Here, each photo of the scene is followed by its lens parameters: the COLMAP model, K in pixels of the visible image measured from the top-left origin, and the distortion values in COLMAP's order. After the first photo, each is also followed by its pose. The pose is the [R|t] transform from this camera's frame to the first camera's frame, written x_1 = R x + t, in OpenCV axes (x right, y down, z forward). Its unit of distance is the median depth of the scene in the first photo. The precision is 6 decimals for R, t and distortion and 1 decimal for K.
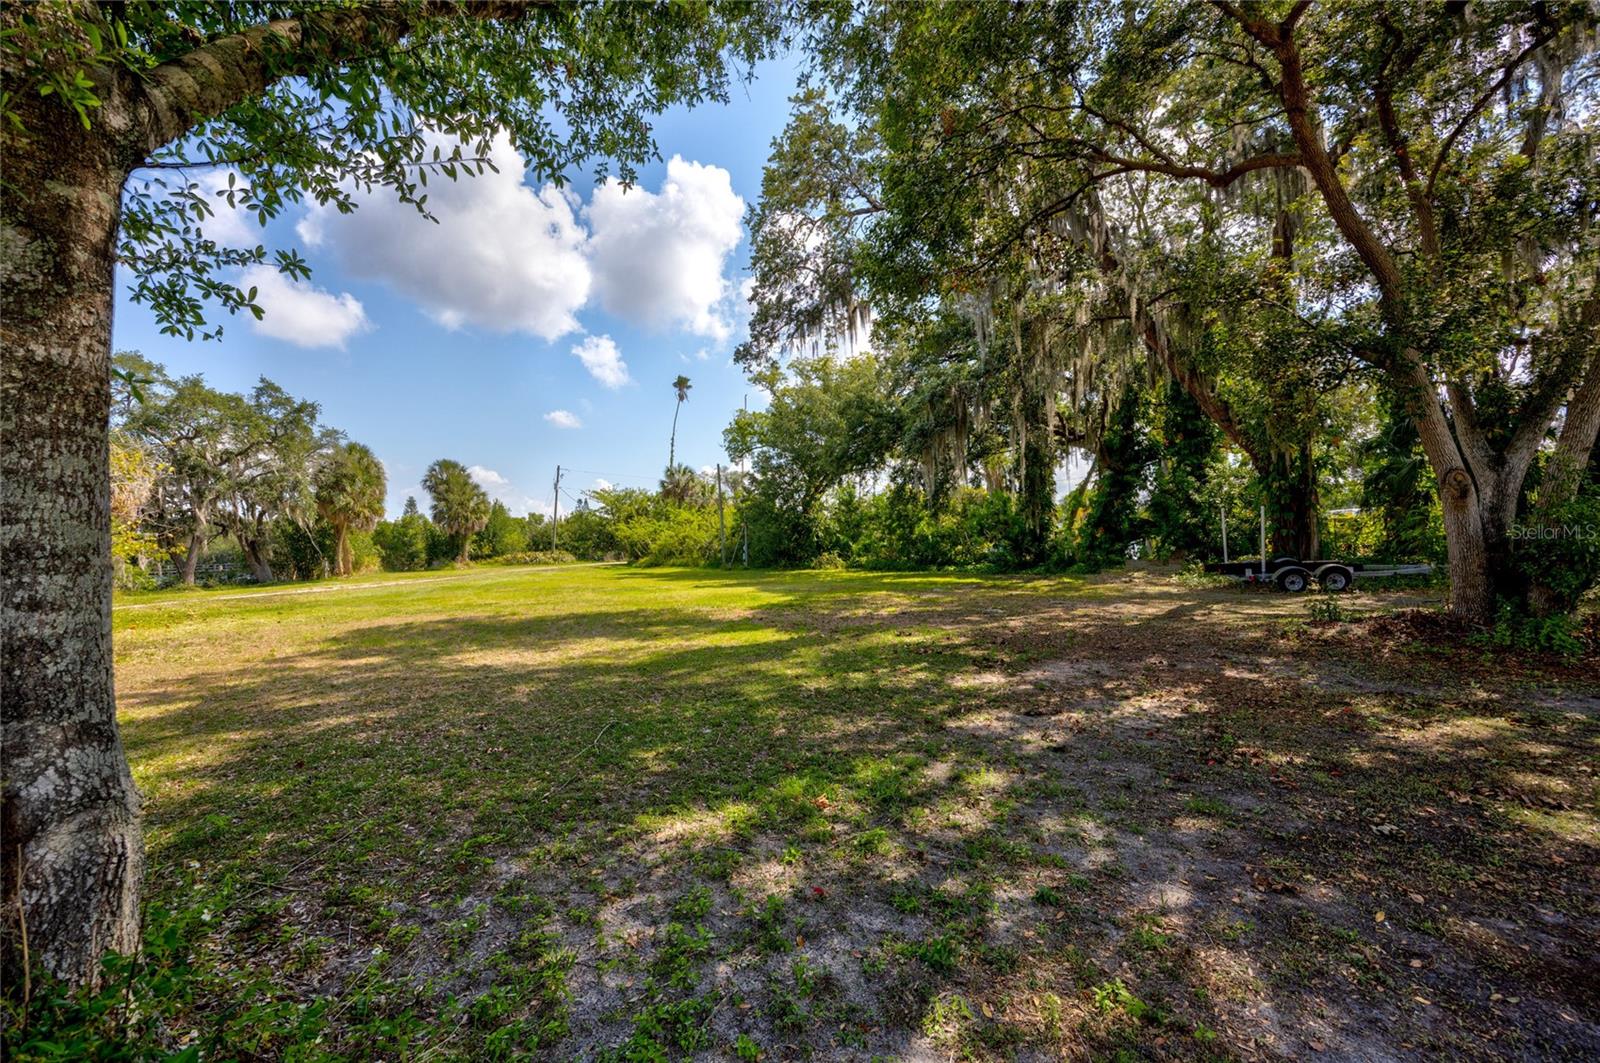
lens RADIAL K [[647.4, 0, 800.0], [0, 647.4, 531.5], [0, 0, 1]] dist [-0.001119, -0.000421]
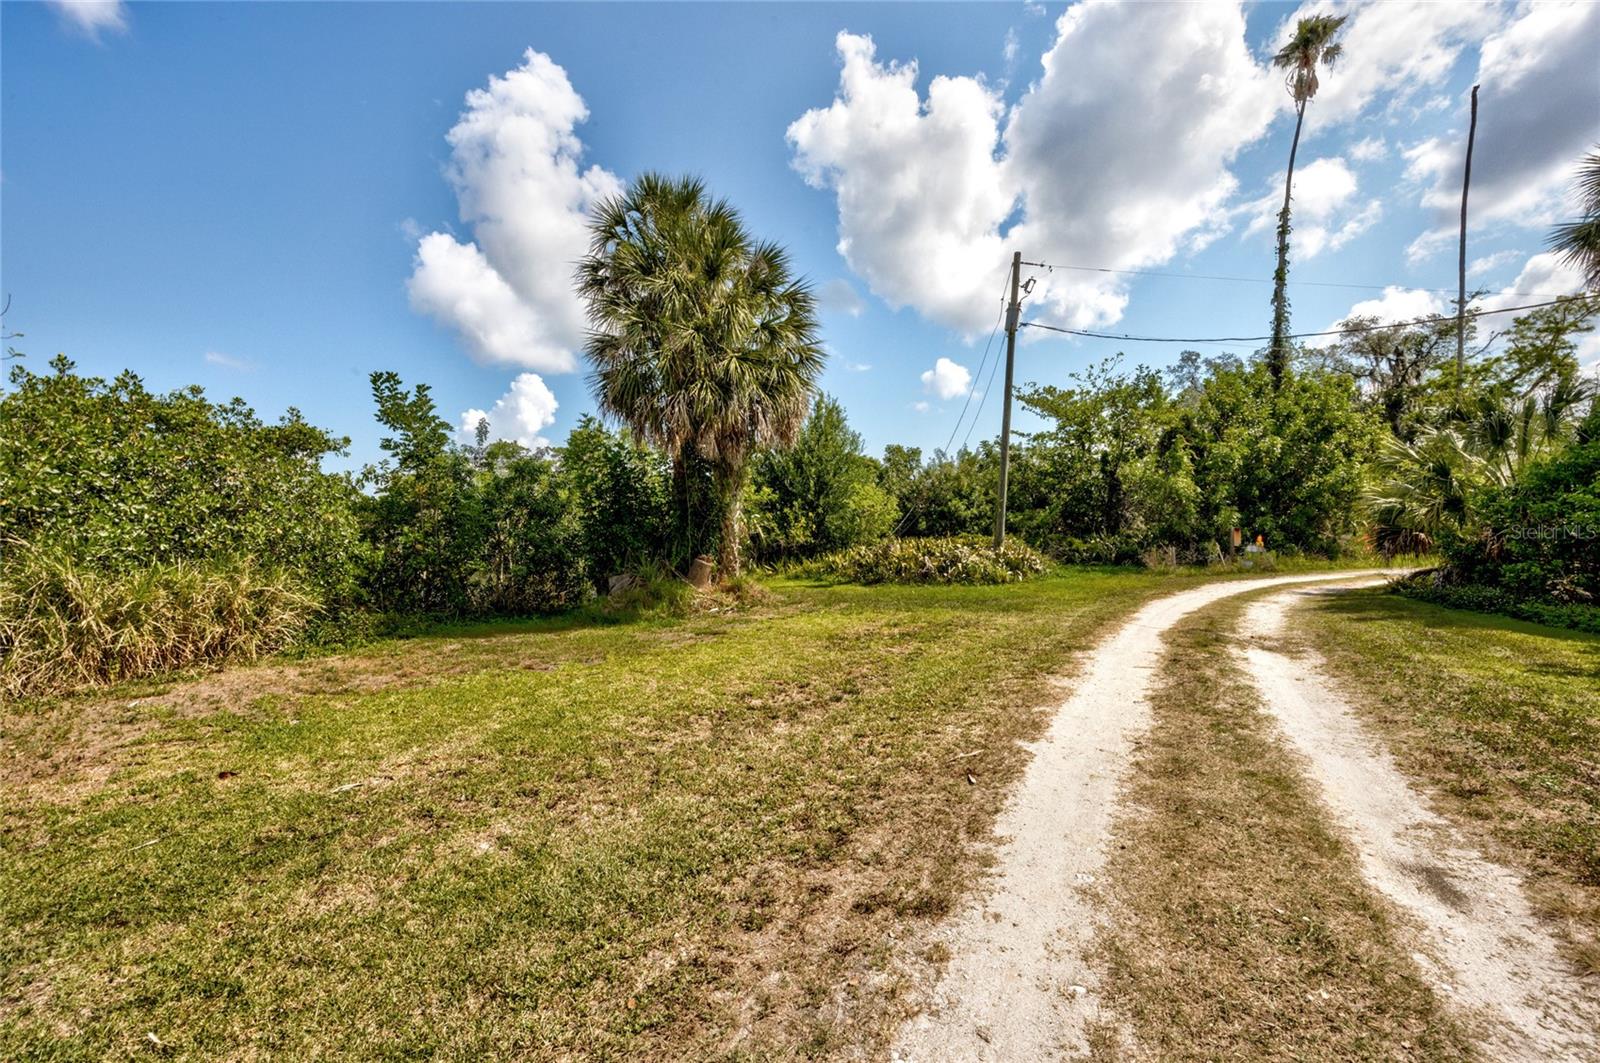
lens RADIAL K [[647.4, 0, 800.0], [0, 647.4, 531.5], [0, 0, 1]] dist [-0.001119, -0.000421]
pose [[0.905880, 0.007035, -0.423476, -0.516333], [0.004213, 0.999663, 0.025619, 0.030024], [0.423513, -0.024992, 0.905545, 1.048858]]
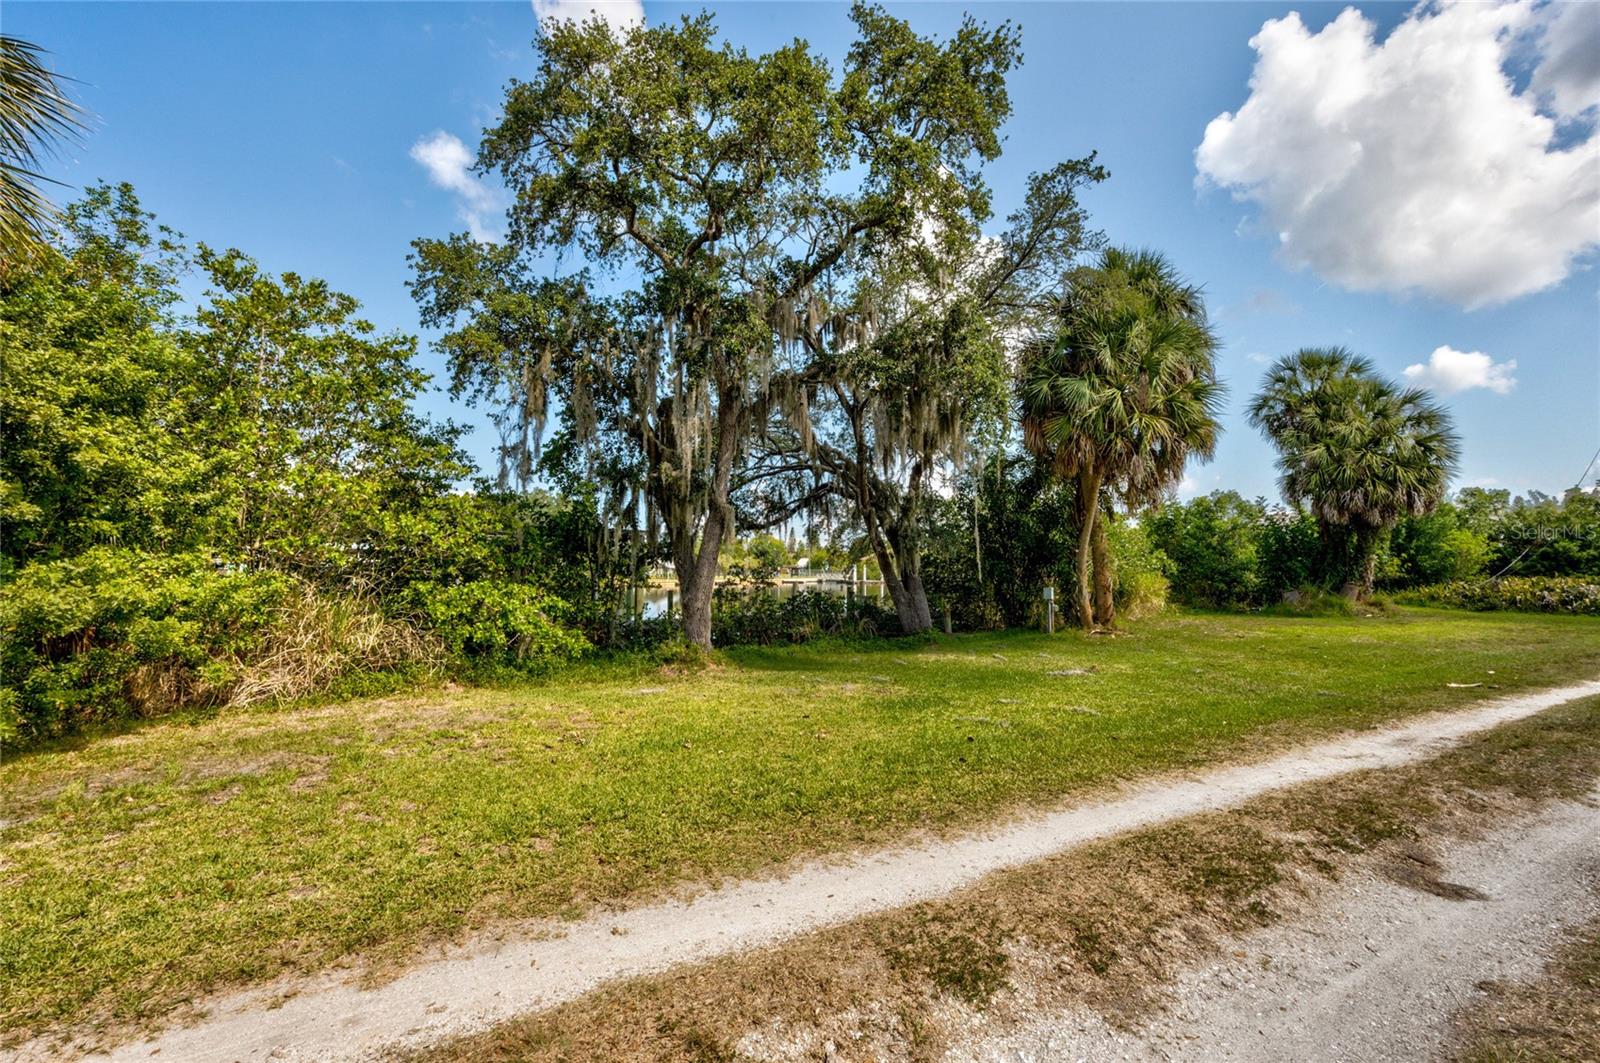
lens RADIAL K [[639.0, 0, 800.0], [0, 639.0, 531.5], [0, 0, 1]] dist [0.001847, -0.000325]
pose [[0.506633, -0.014956, -0.862032, -0.478496], [-0.004287, 0.999793, -0.019865, 0.021820], [0.862151, 0.013760, 0.506465, 0.674641]]
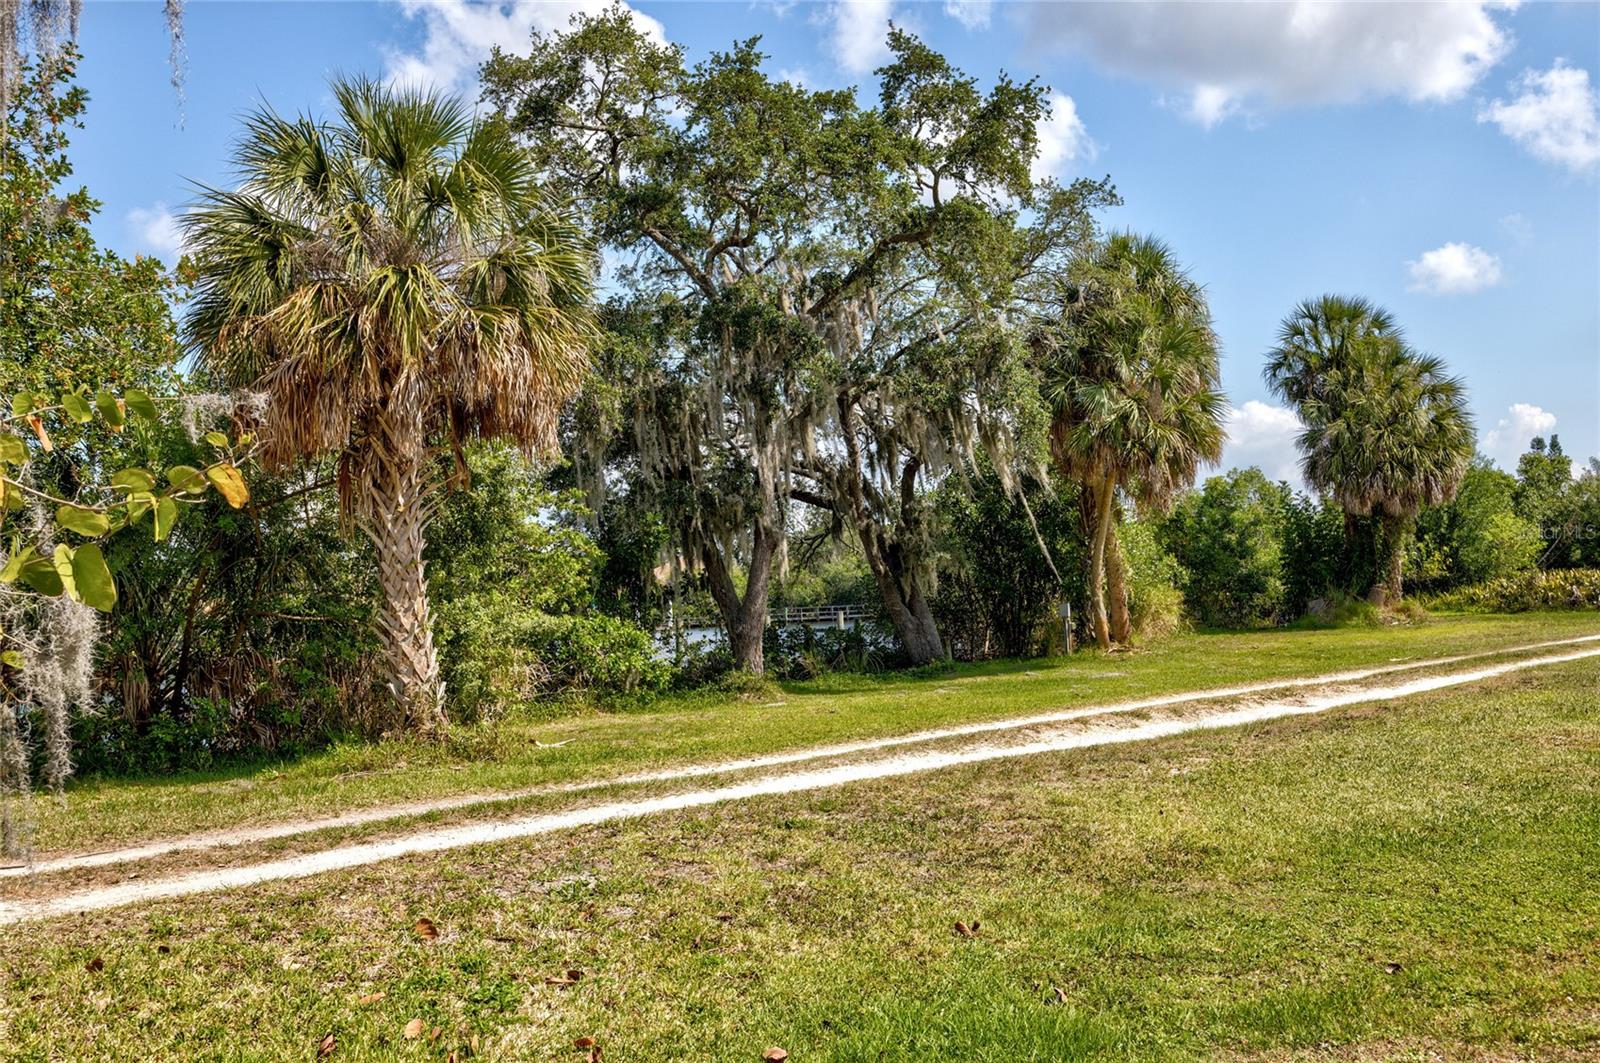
lens RADIAL K [[1388.3, 0, 803.8], [0, 1388.3, 534.0], [0, 0, 1]] dist [-0.007277, 0.012234]
pose [[0.714829, -0.034913, -0.698427, -0.324973], [0.035800, 0.999270, -0.013312, 0.015299], [0.698383, -0.015488, 0.715557, 0.390889]]
